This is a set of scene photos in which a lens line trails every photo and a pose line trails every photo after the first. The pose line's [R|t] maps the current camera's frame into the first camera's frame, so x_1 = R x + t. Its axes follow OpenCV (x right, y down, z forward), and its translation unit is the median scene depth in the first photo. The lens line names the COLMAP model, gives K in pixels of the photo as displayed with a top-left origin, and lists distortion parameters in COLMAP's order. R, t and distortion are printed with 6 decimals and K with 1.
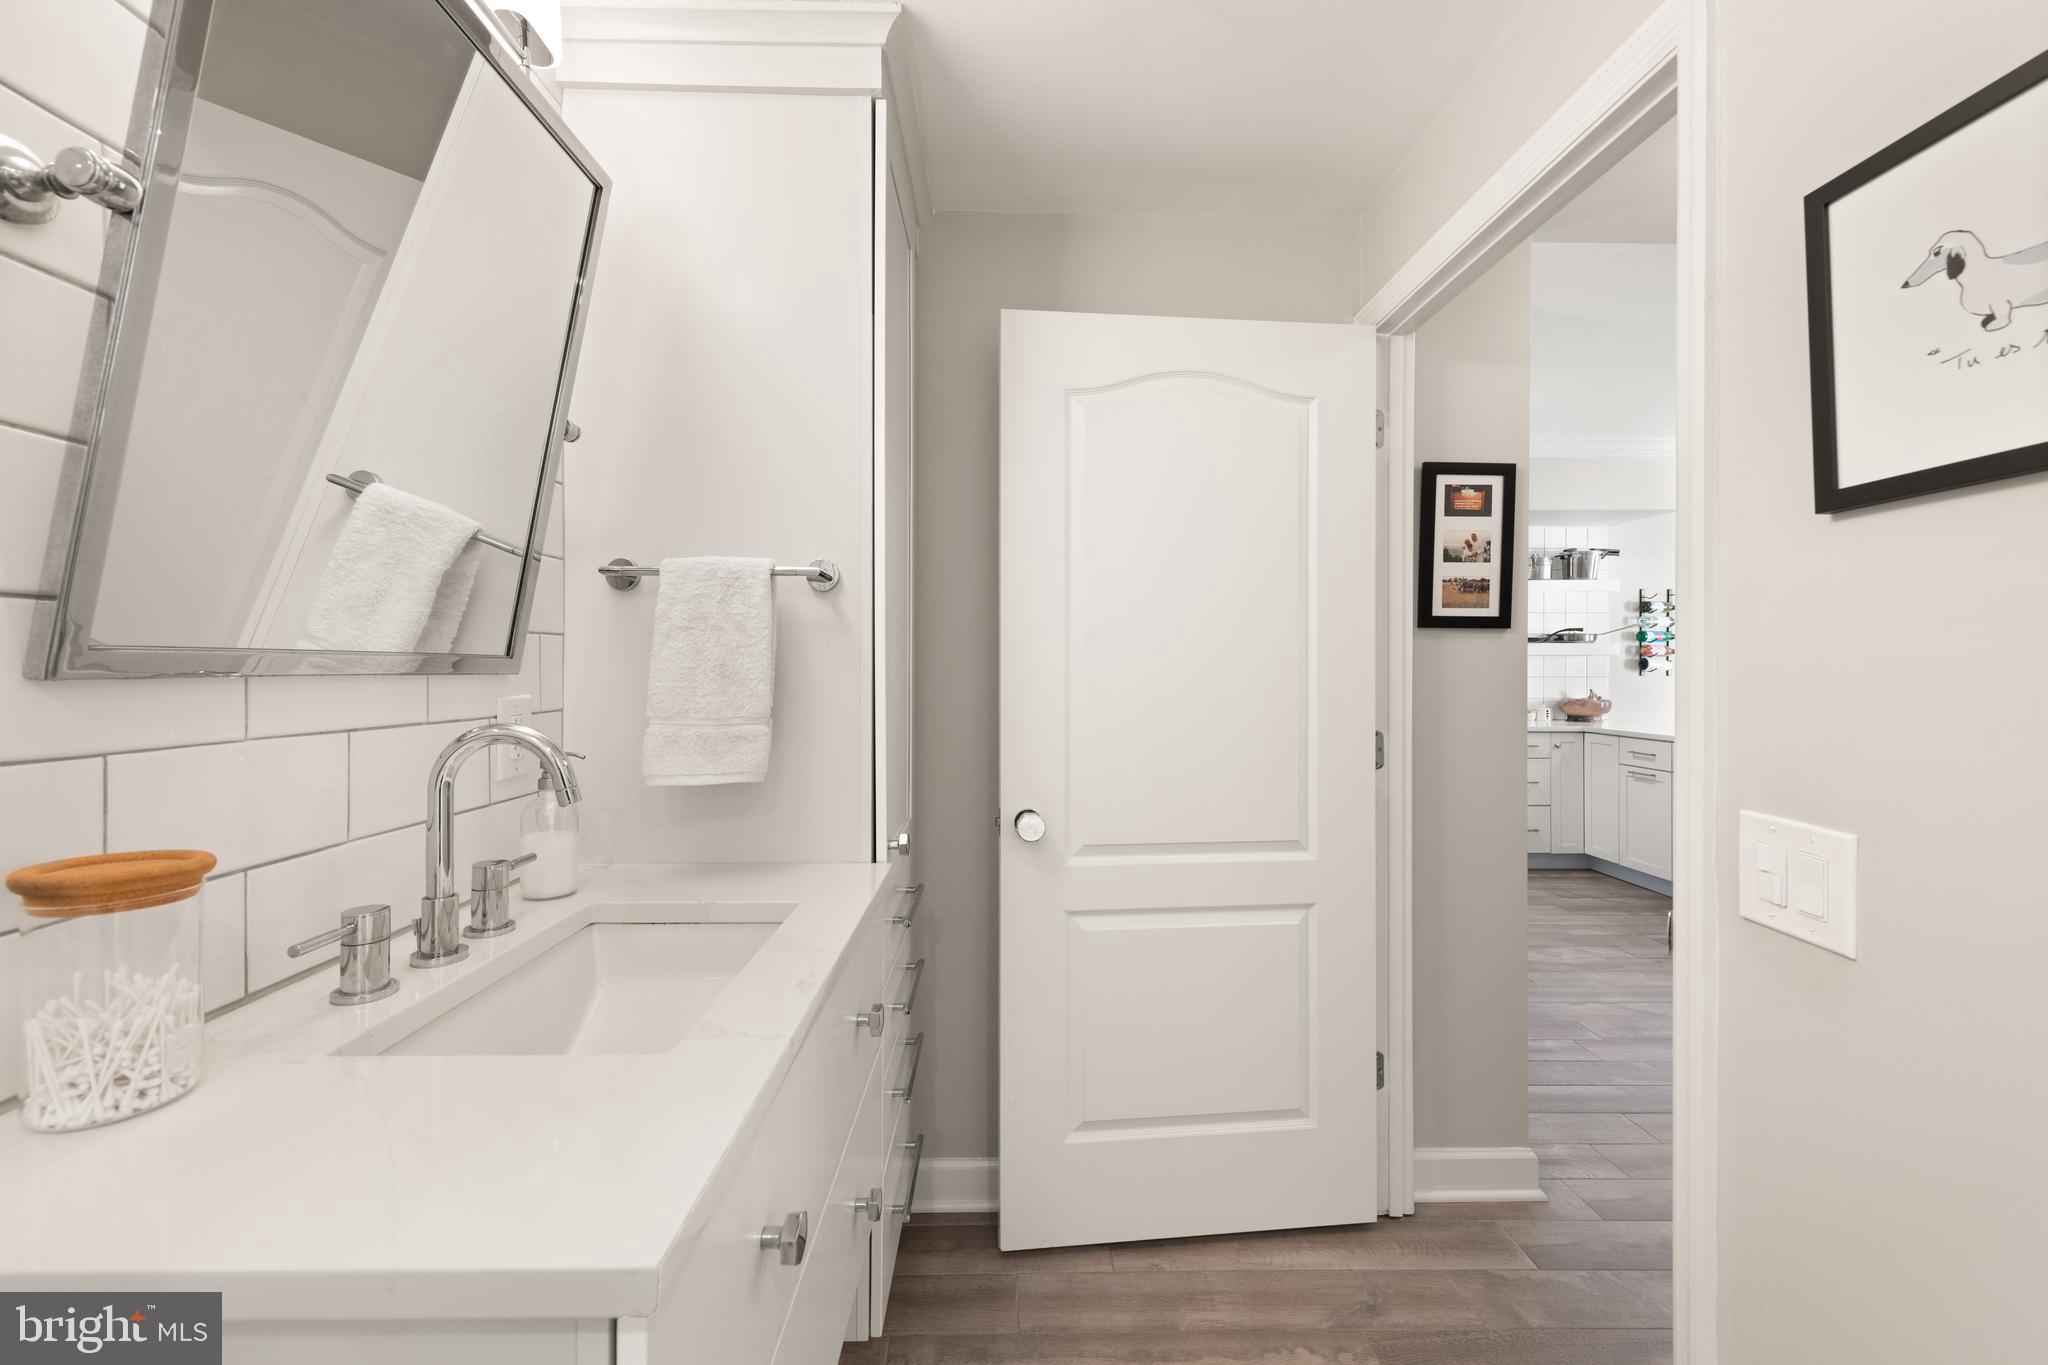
lens RADIAL K [[811.3, 0, 1019.9], [0, 811.3, 677.2], [0, 0, 1]] dist [0.014162, -0.003029]
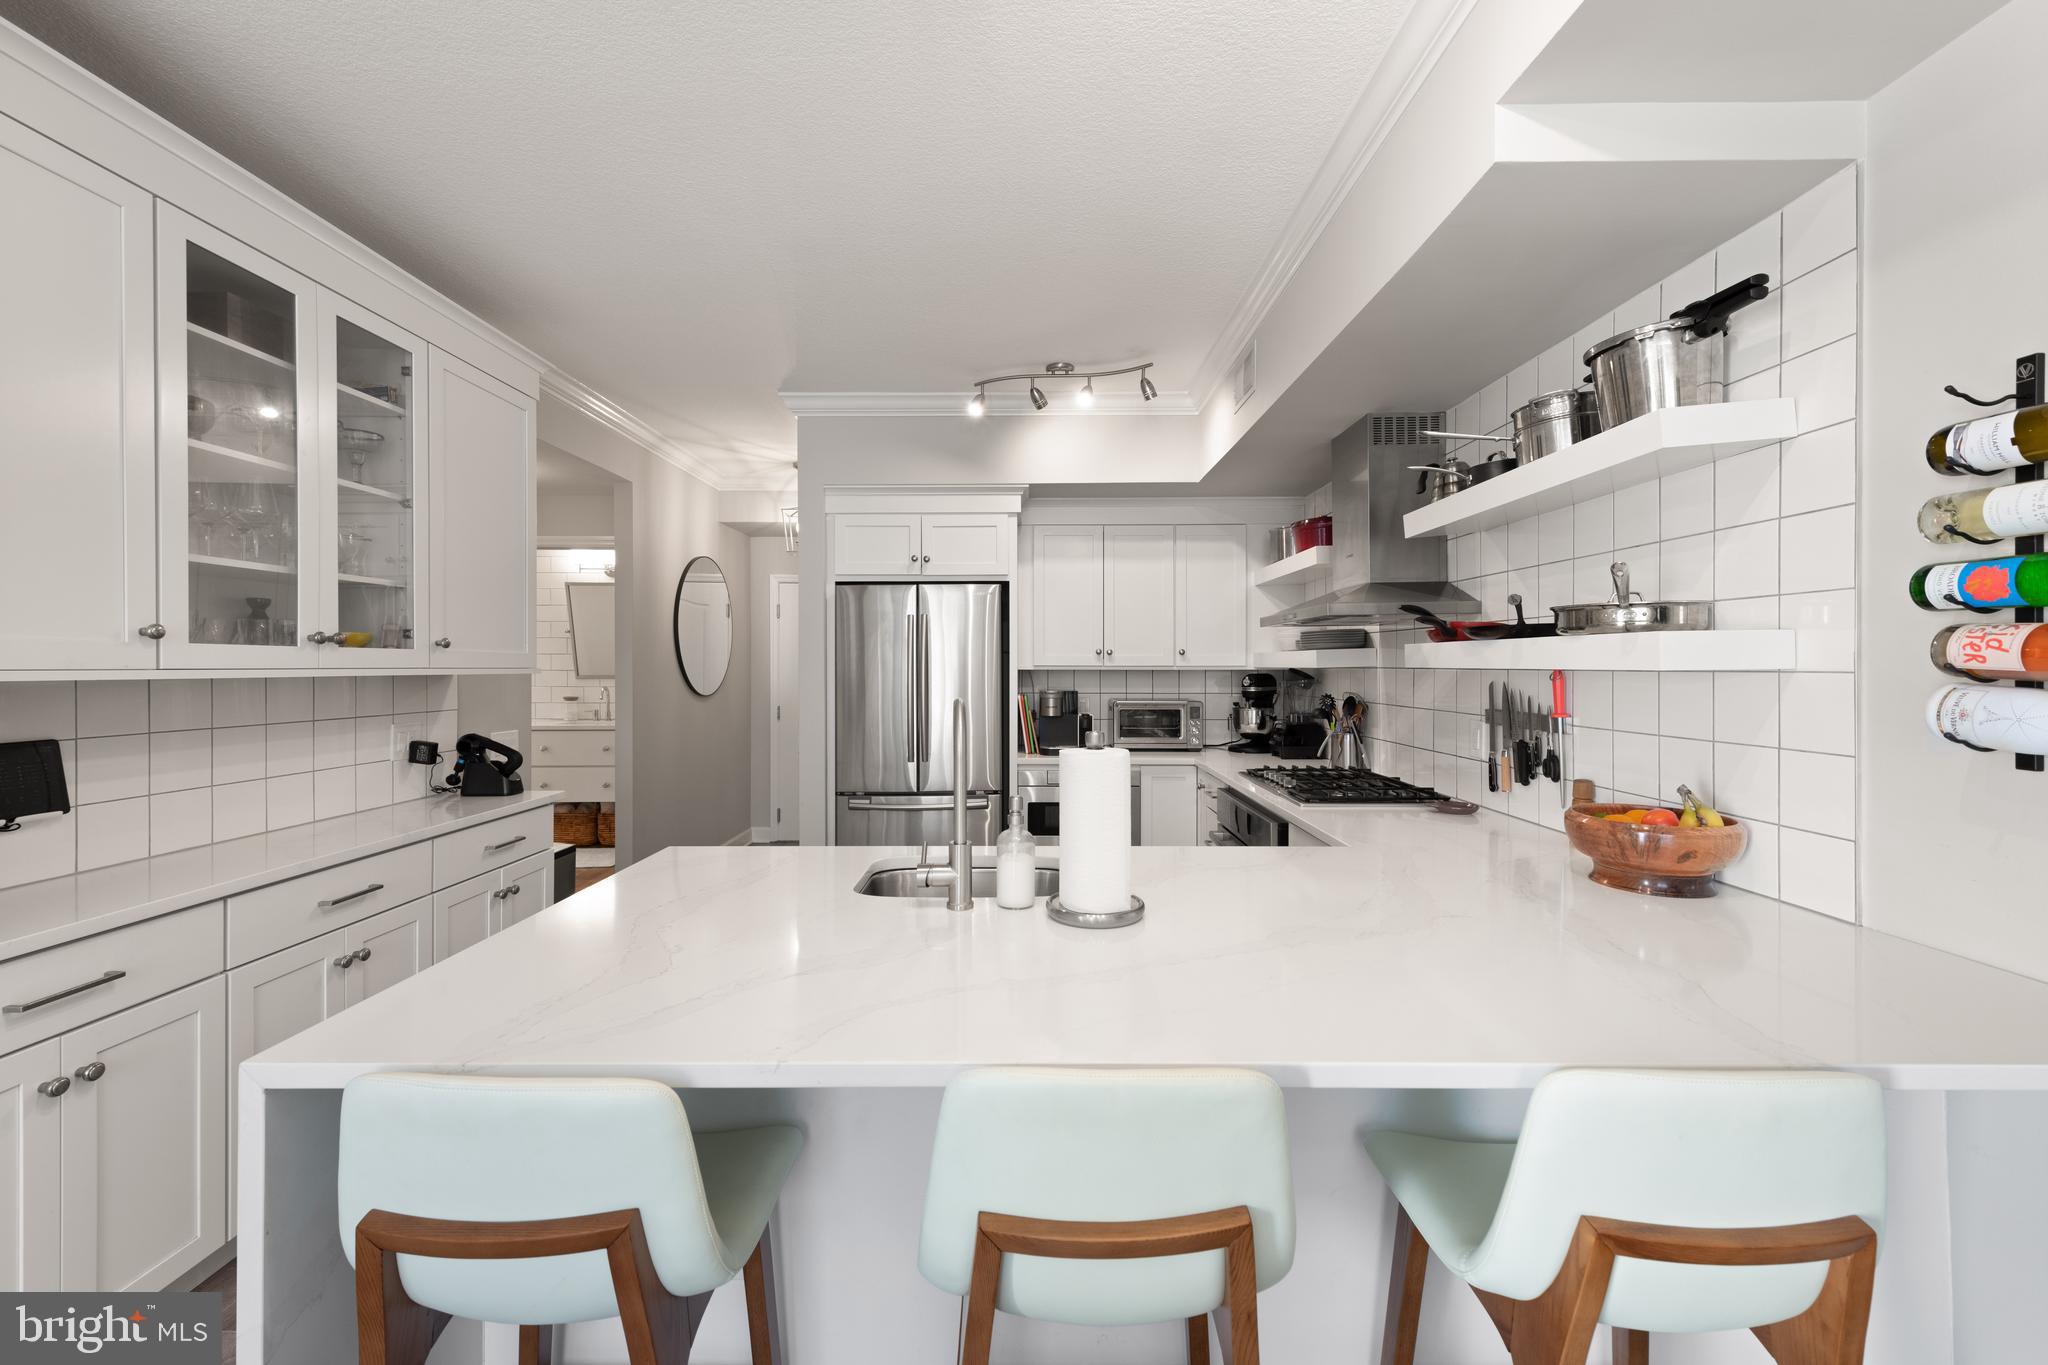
lens RADIAL K [[811.3, 0, 1026.7], [0, 811.3, 664.7], [0, 0, 1]] dist [0.014162, -0.003029]
pose [[-0.022715, 0.004180, -0.999733, 0.997340], [-0.000962, 0.999991, 0.004203, -0.029988], [0.999742, 0.001058, -0.022711, 0.763444]]
